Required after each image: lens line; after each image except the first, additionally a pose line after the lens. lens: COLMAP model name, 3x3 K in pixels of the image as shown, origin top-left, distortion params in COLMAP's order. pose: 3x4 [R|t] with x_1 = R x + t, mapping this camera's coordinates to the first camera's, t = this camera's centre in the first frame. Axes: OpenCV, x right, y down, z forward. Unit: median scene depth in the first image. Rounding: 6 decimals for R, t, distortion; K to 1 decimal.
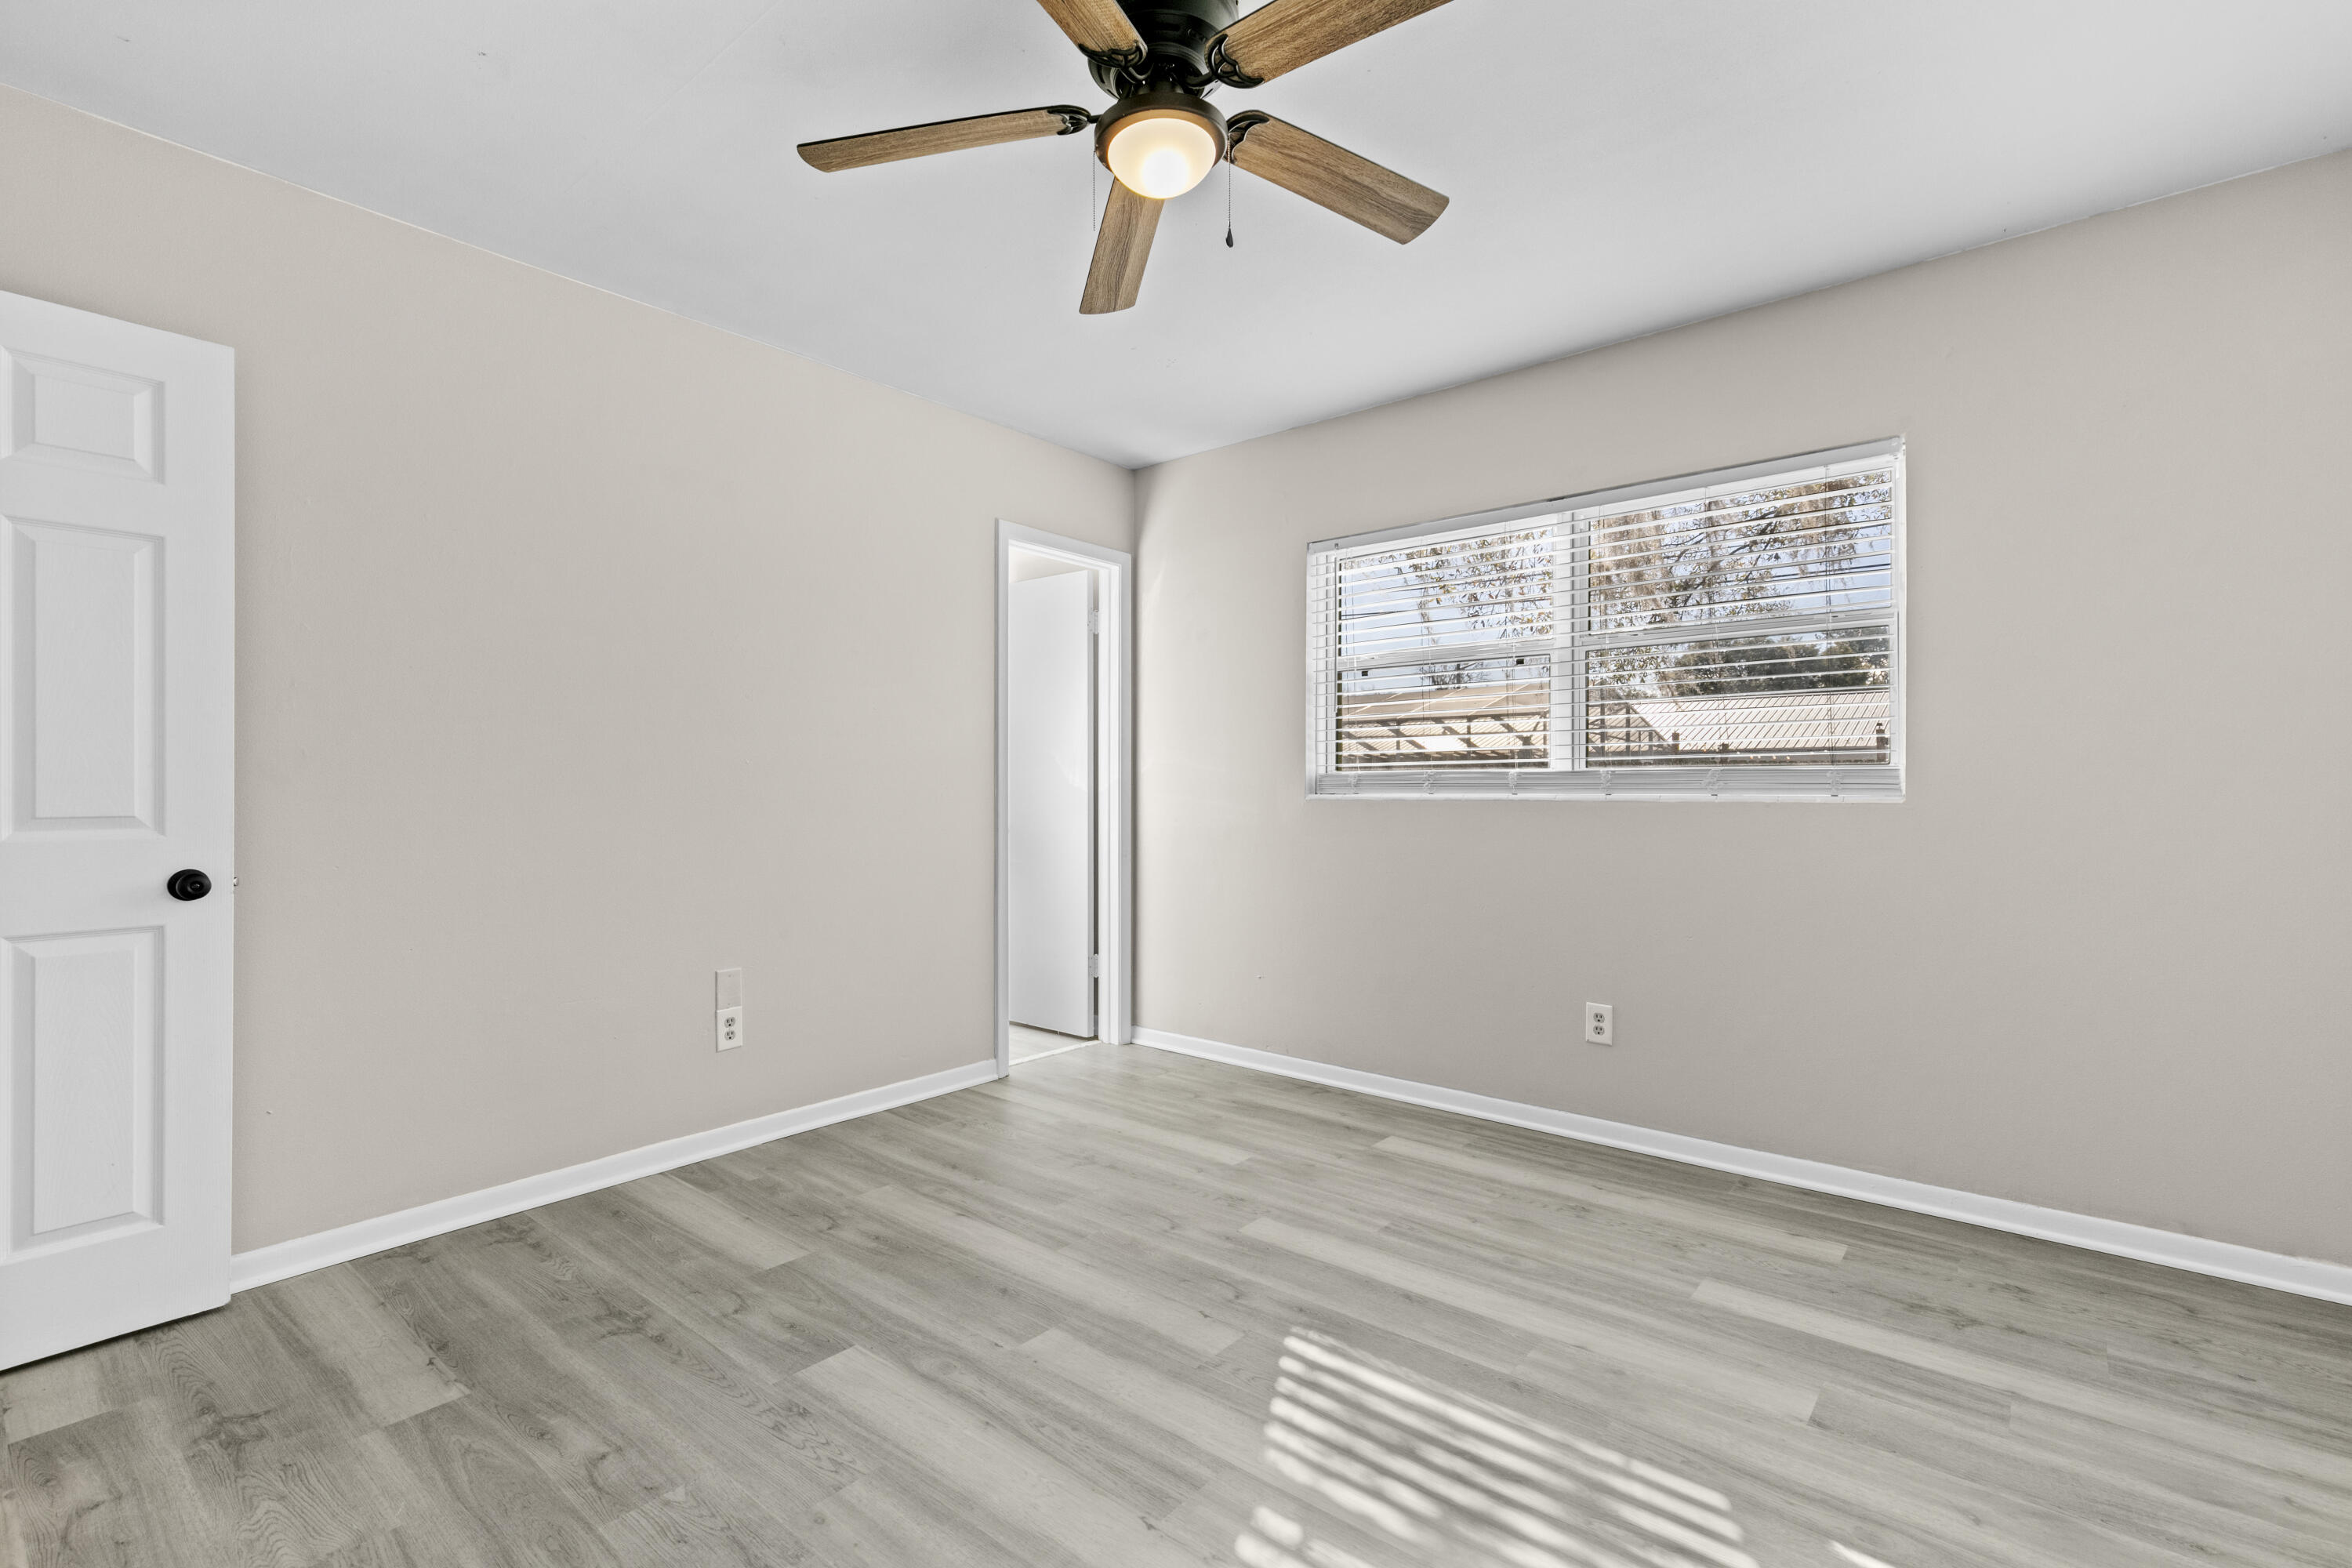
lens RADIAL K [[1062.2, 0, 1169.1], [0, 1062.2, 785.5], [0, 0, 1]] dist [0.012151, -0.001196]
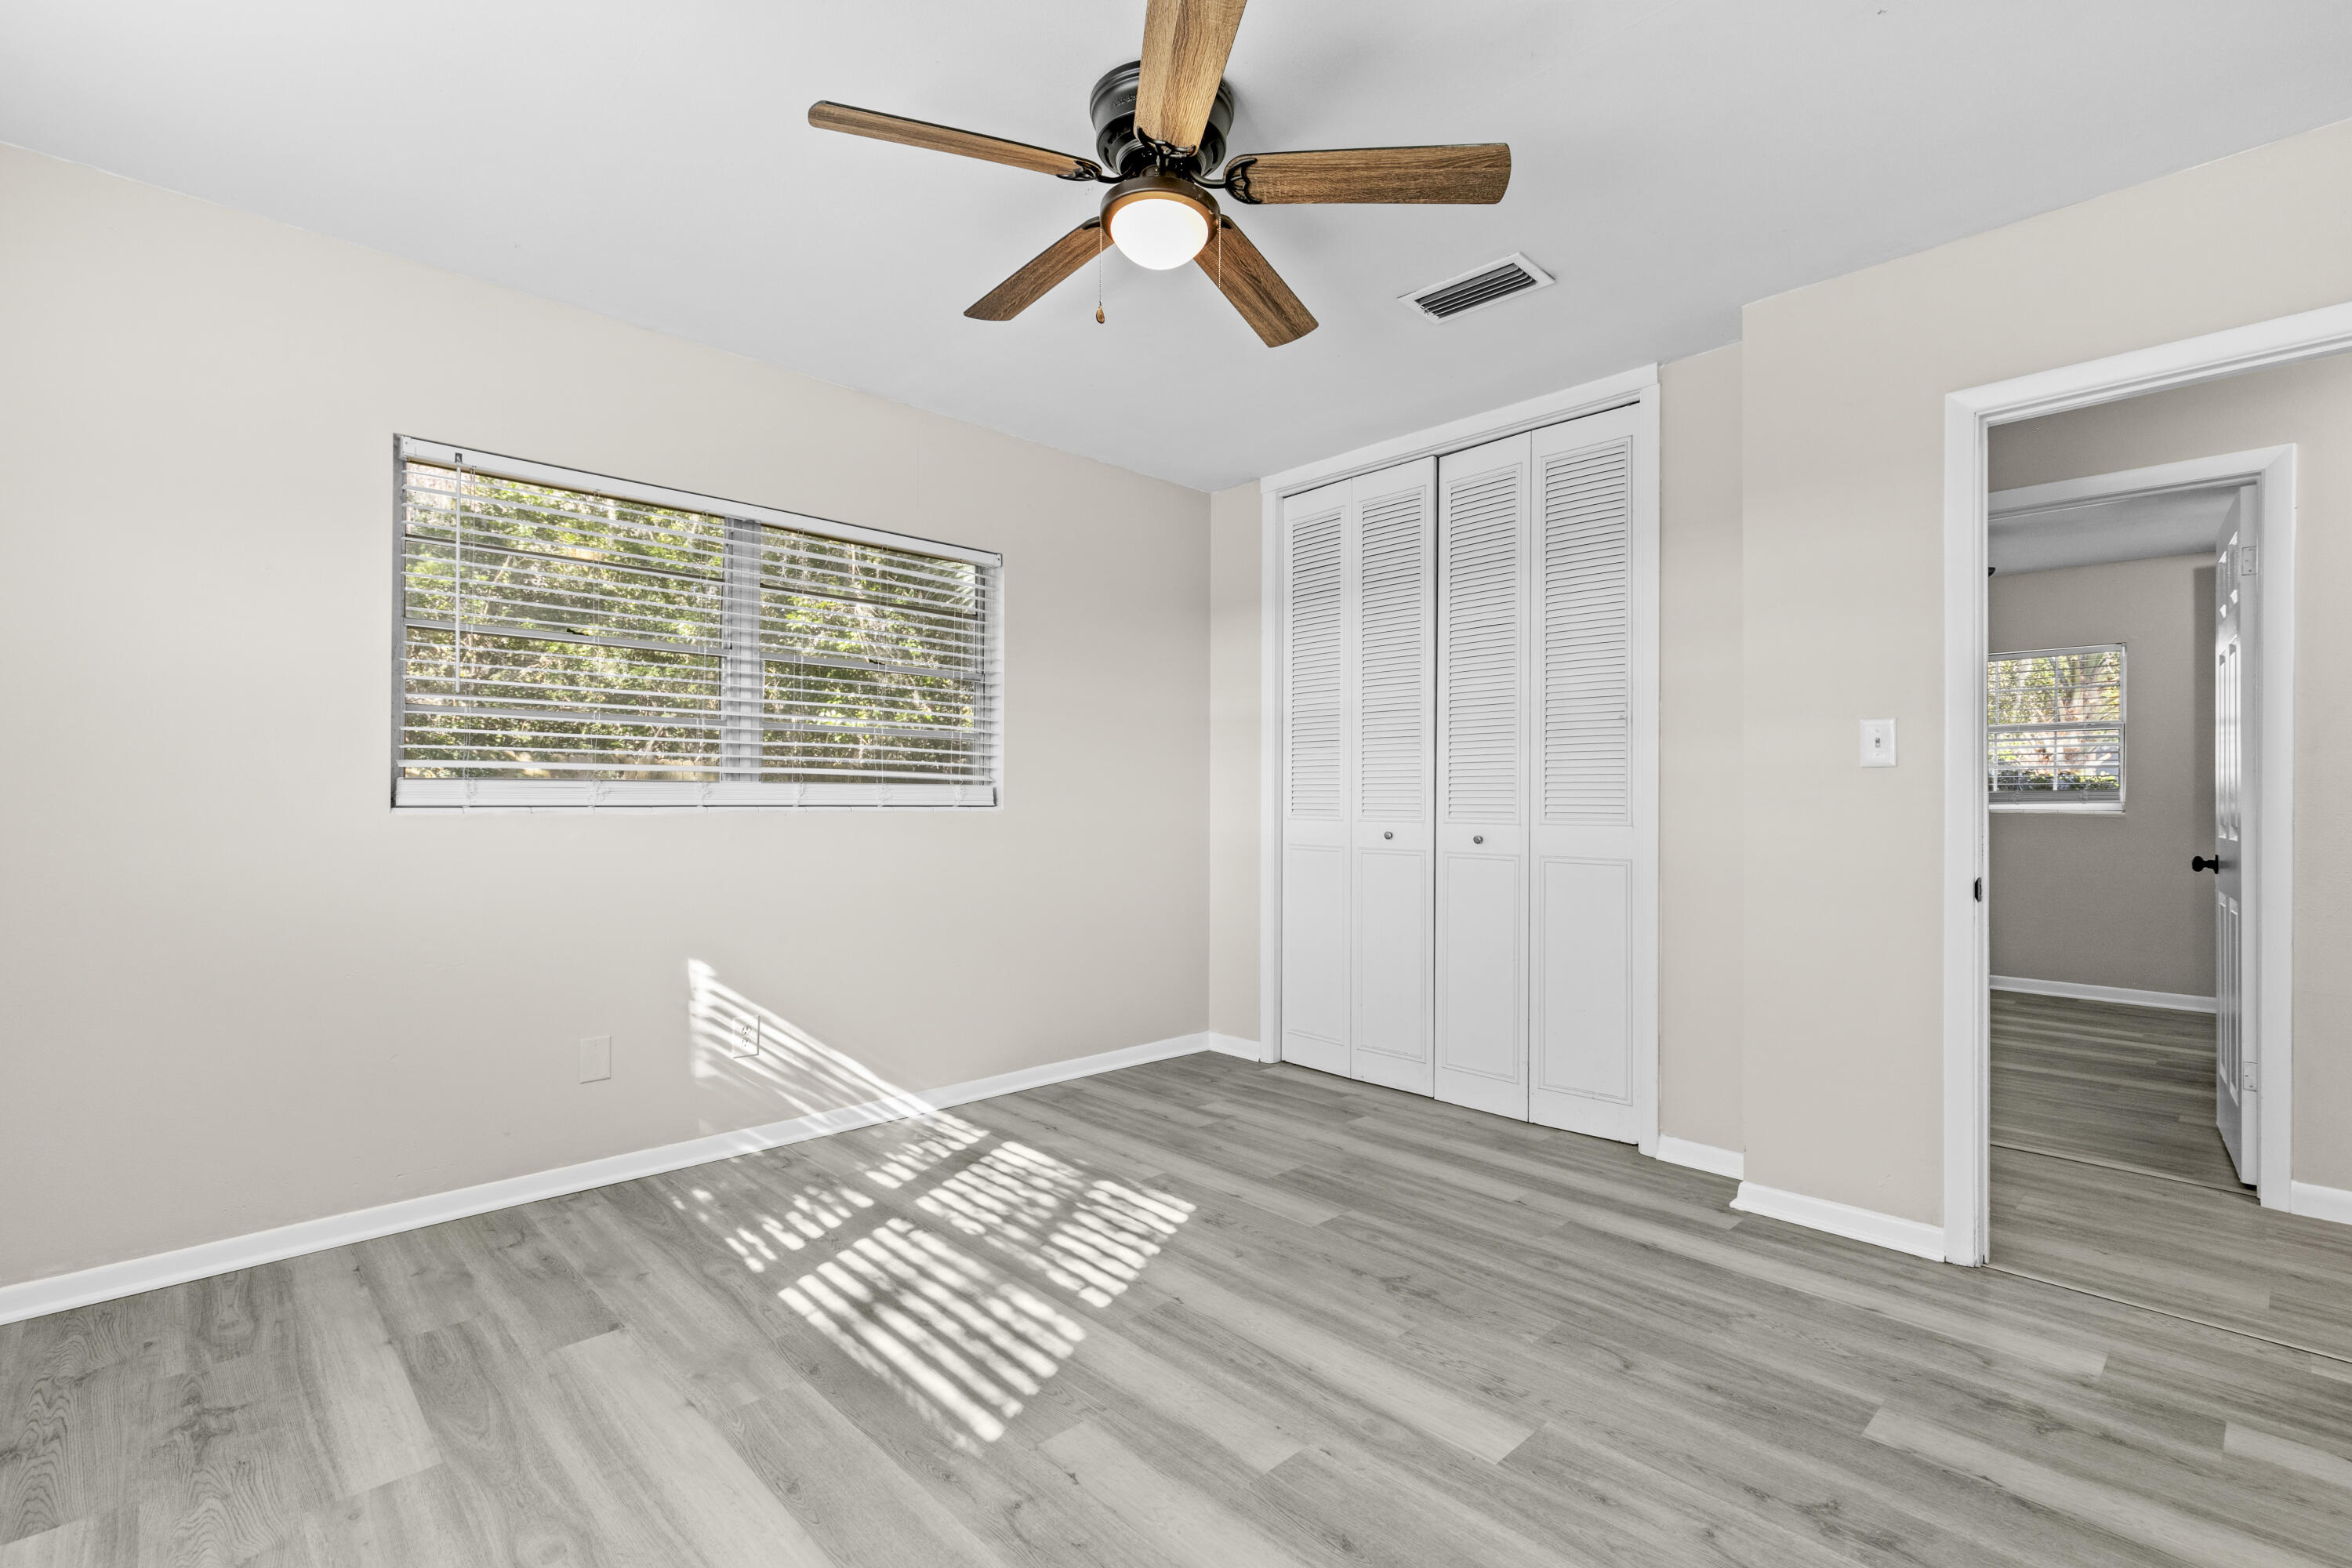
lens RADIAL K [[1062.2, 0, 1168.2], [0, 1062.2, 798.6], [0, 0, 1]] dist [0.012151, -0.001196]
pose [[-0.993072, -0.004745, 0.117415, -0.120302], [-0.004966, 0.999986, -0.001596, -0.000251], [-0.117406, -0.002168, -0.993082, 1.700098]]
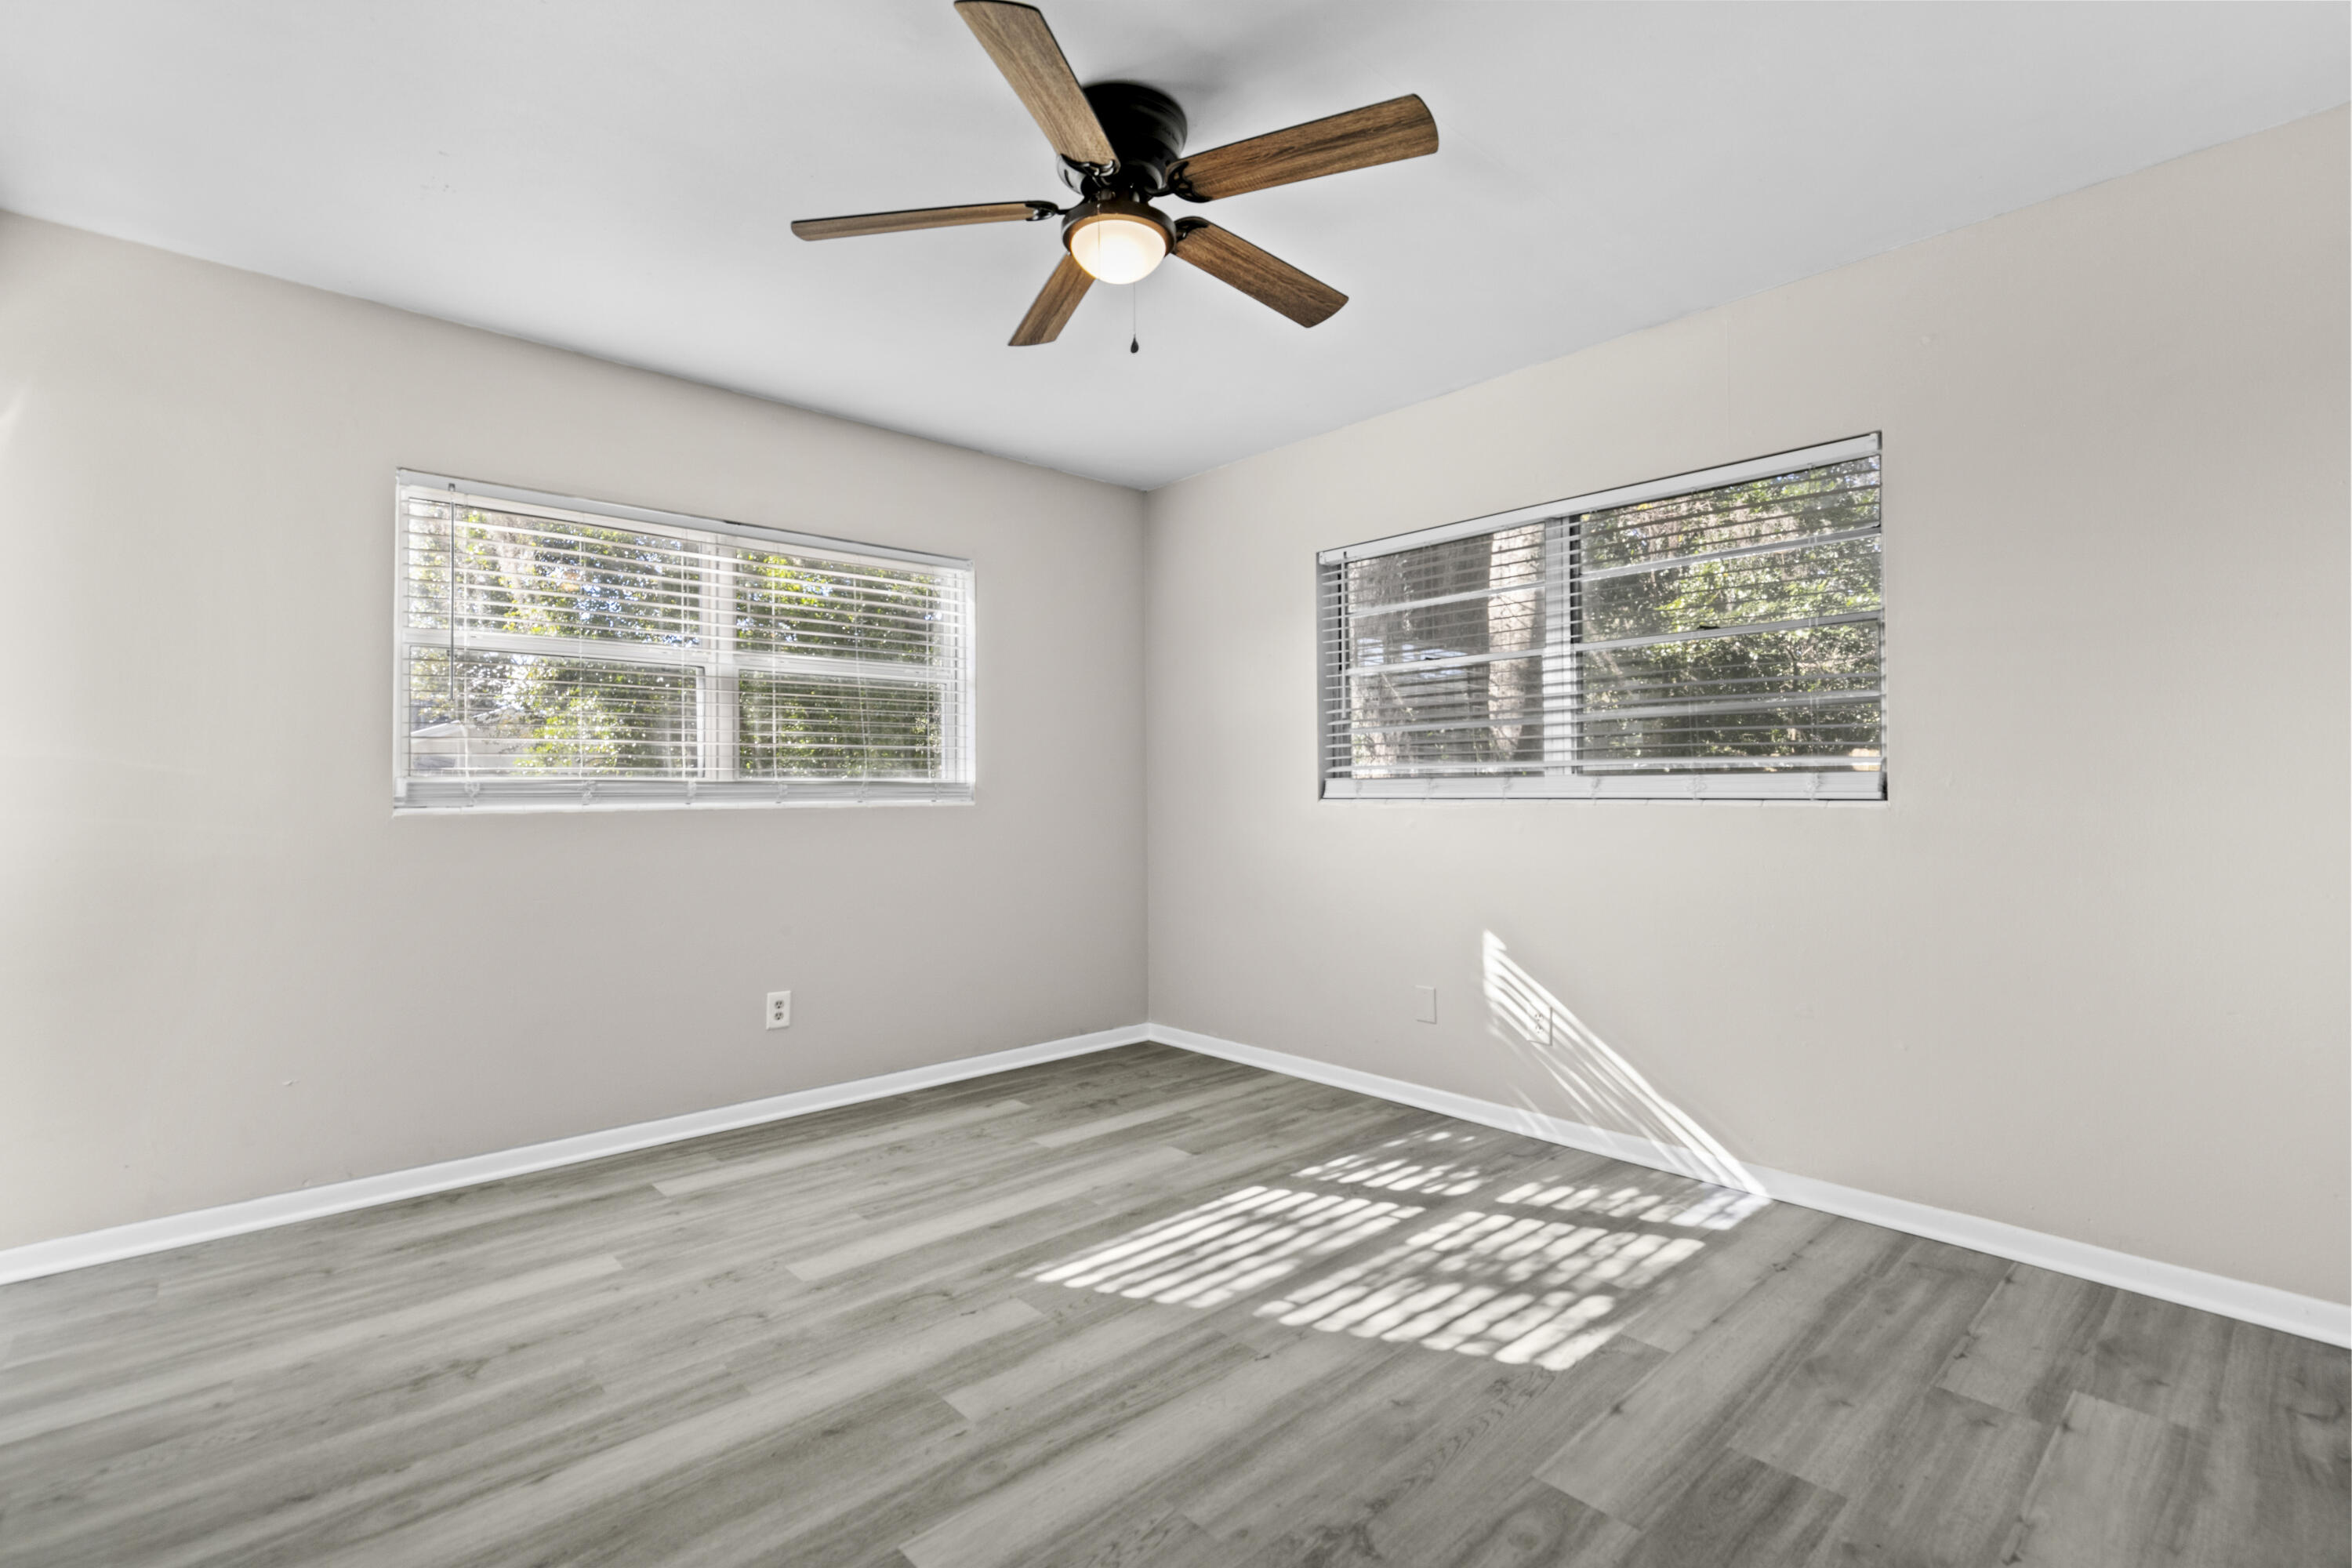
lens RADIAL K [[1062.2, 0, 1170.2], [0, 1062.2, 775.8], [0, 0, 1]] dist [0.012151, -0.001196]
pose [[0.132740, 0.015259, 0.991033, -0.921350], [0.004871, 0.999859, -0.016048, 0.000268], [-0.991139, 0.006958, 0.132647, 0.644606]]
